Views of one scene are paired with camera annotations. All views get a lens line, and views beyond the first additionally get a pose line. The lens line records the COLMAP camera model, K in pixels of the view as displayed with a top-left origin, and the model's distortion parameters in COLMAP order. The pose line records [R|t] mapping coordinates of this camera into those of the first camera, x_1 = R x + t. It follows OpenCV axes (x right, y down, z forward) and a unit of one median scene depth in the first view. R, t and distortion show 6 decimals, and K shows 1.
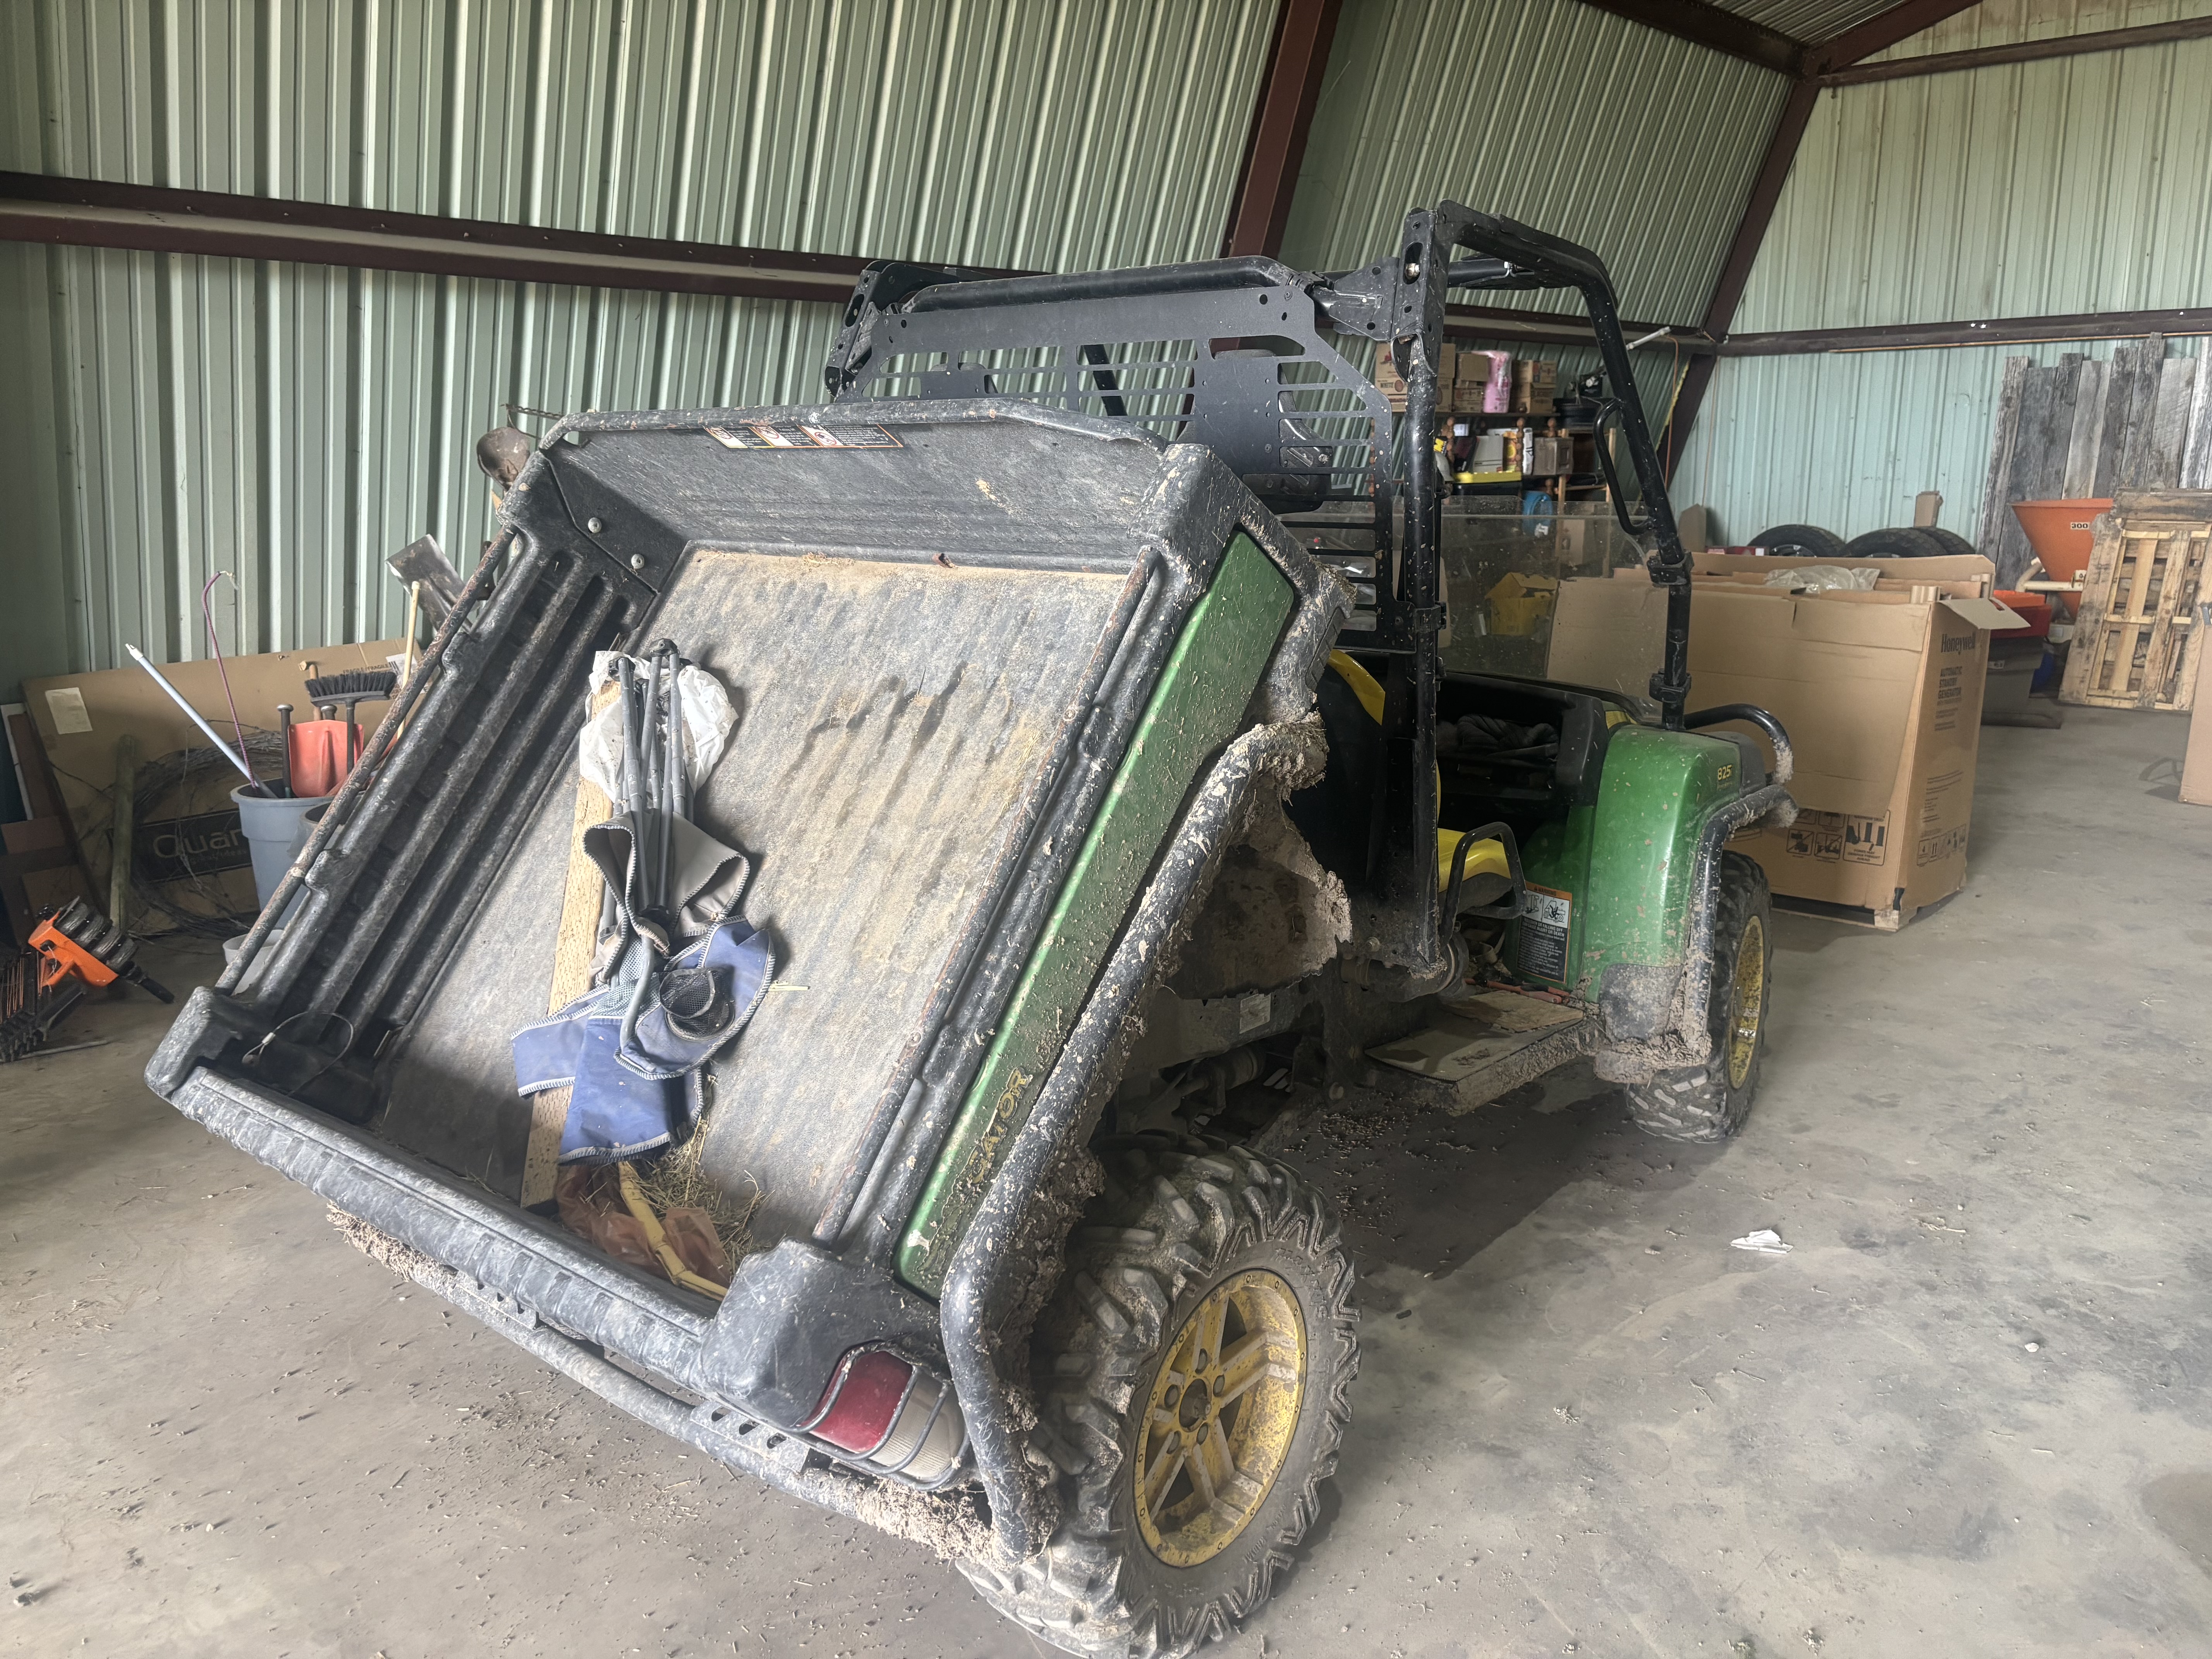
lens RADIAL K [[1727.0, 0, 1100.5], [0, 1727.0, 841.8], [0, 0, 1]] dist [-0.005052, -0.001866]
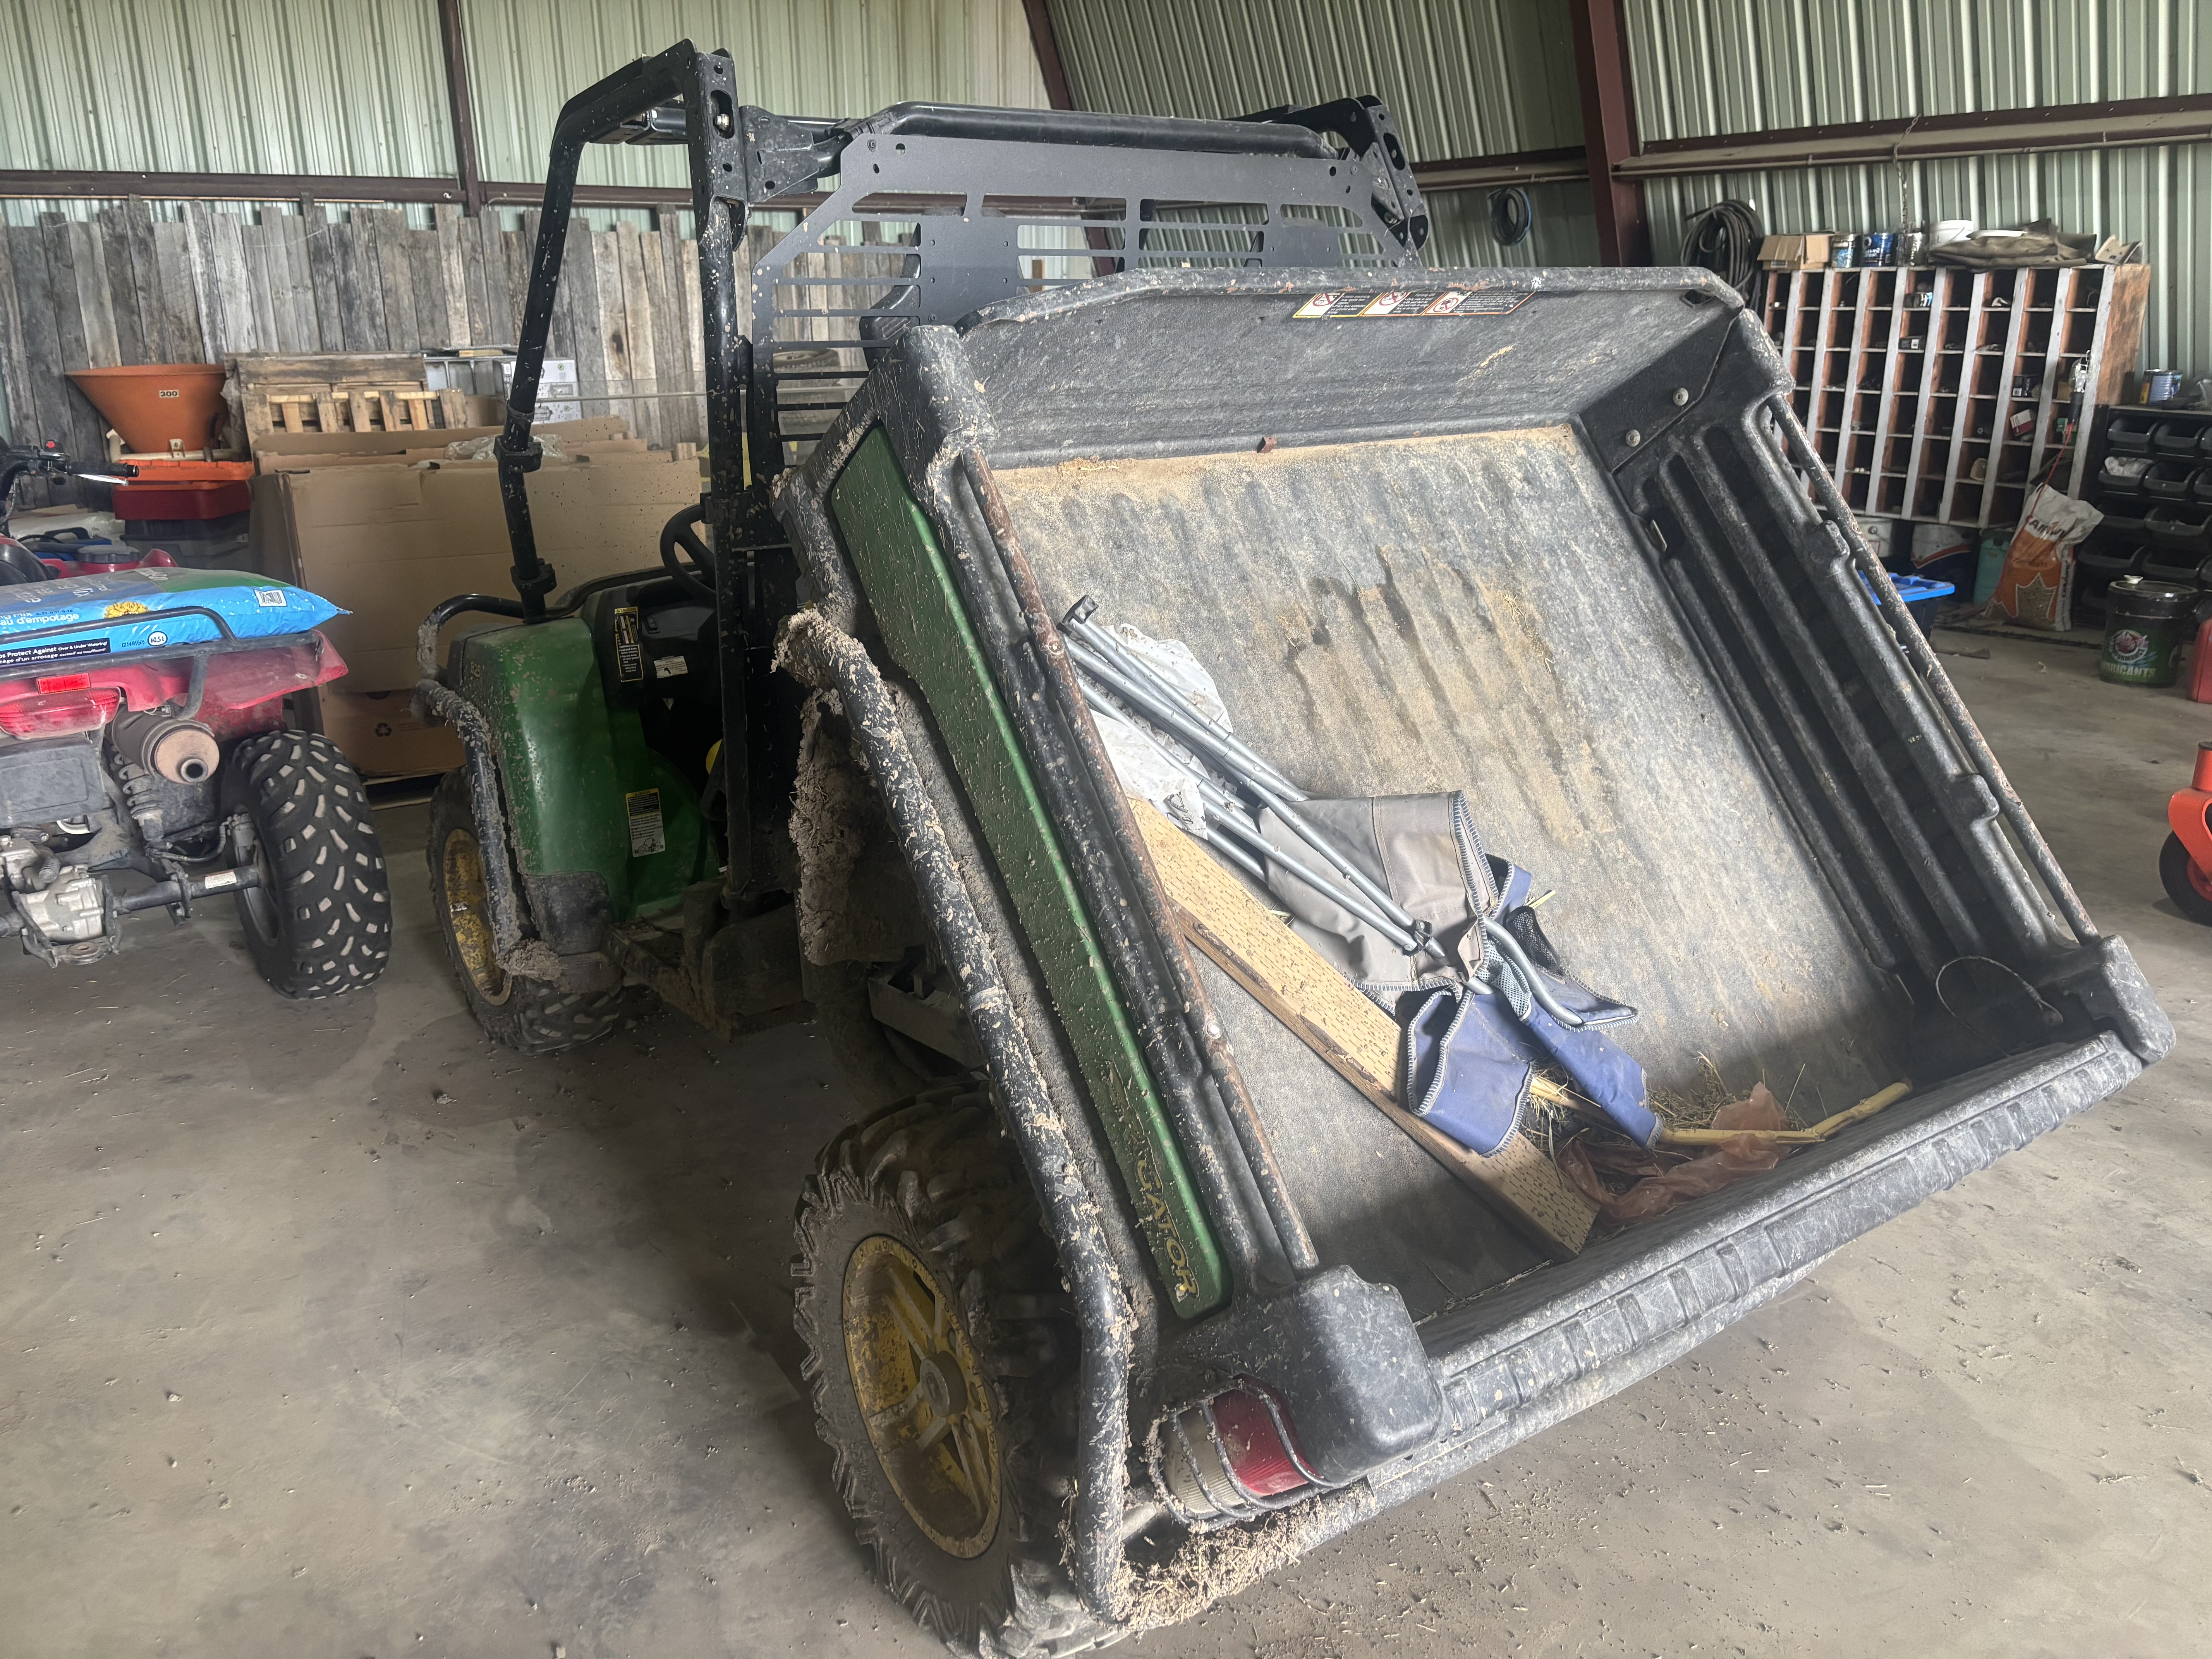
lens RADIAL K [[1727.0, 0, 1100.5], [0, 1727.0, 841.8], [0, 0, 1]] dist [-0.005052, -0.001866]
pose [[0.262683, -0.287011, 0.921207, -1.002287], [0.218929, 0.947563, 0.232795, -0.197828], [-0.939717, 0.140528, 0.311744, 0.844495]]
